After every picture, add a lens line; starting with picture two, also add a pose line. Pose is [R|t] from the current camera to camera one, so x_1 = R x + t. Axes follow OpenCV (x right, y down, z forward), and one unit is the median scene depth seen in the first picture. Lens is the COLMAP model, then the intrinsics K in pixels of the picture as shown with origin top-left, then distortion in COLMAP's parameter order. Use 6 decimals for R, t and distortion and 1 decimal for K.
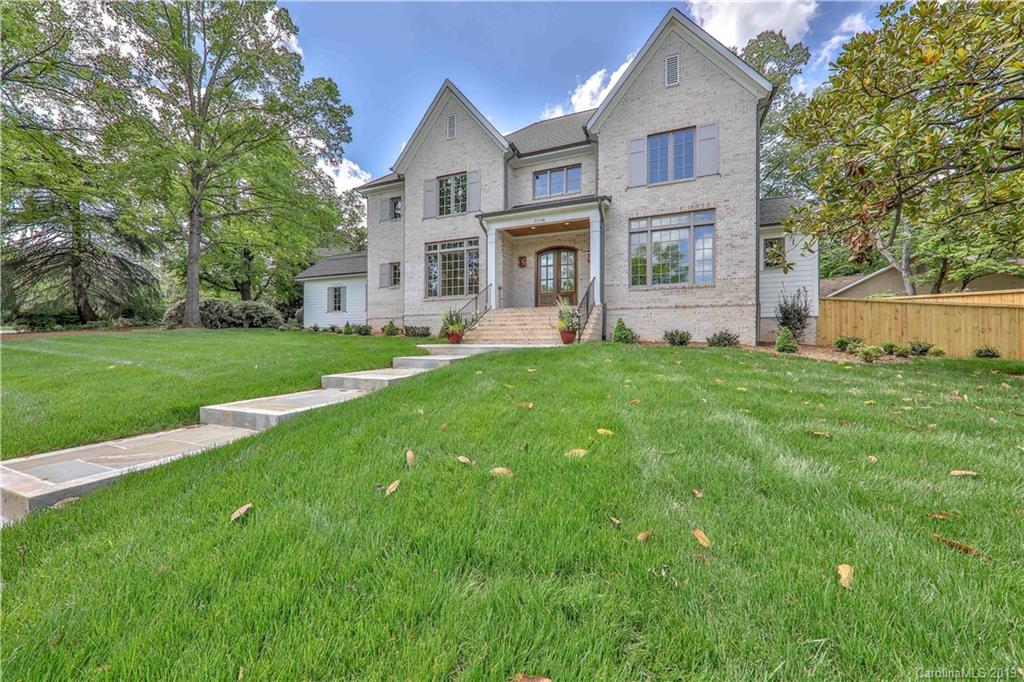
lens RADIAL K [[367.3, 0, 512.0], [0, 367.3, 341.0], [0, 0, 1]] dist [-0.010807, -0.000004]
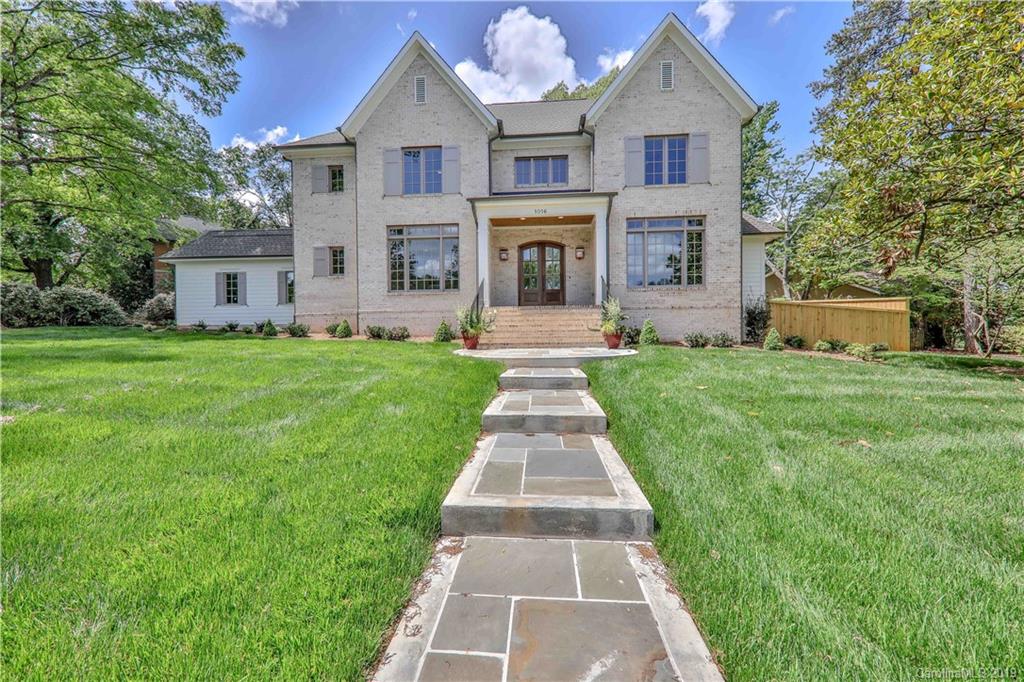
lens RADIAL K [[367.3, 0, 512.0], [0, 367.3, 341.0], [0, 0, 1]] dist [-0.010807, -0.000004]
pose [[0.950236, -0.015491, 0.311145, -0.246259], [0.010233, 0.999776, 0.018526, -0.019179], [-0.311362, -0.014420, 0.950182, 0.127652]]
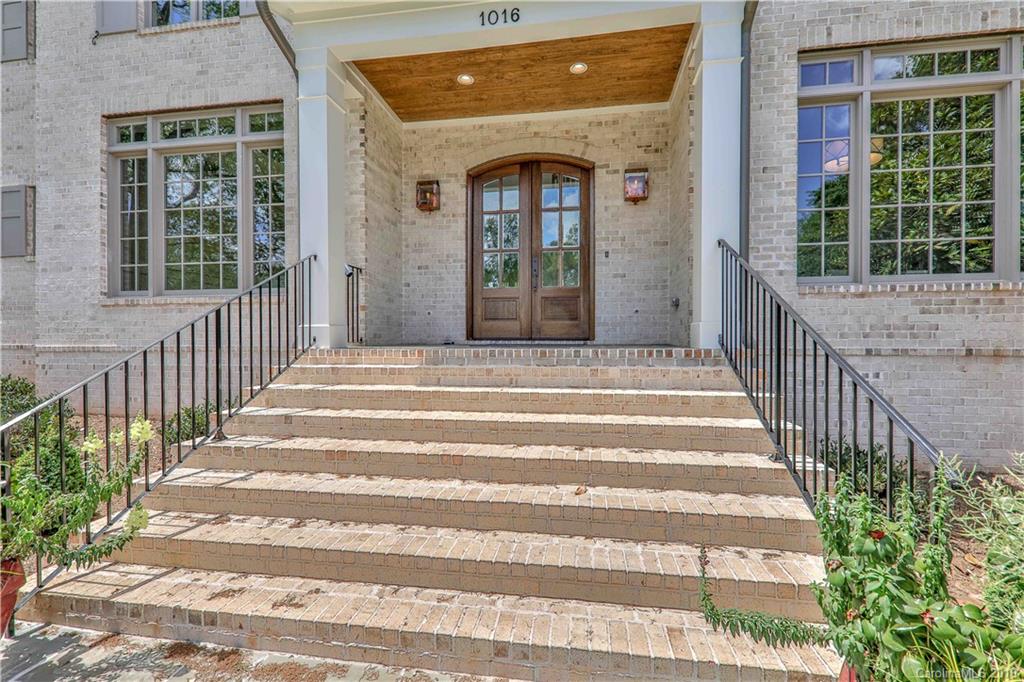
lens RADIAL K [[437.3, 0, 512.0], [0, 437.3, 341.0], [0, 0, 1]] dist [0.000423, 0.000006]
pose [[0.970860, -0.005793, 0.239578, 0.006104], [0.003556, 0.999946, 0.009768, -0.087668], [-0.239622, -0.008632, 0.970828, 0.604221]]
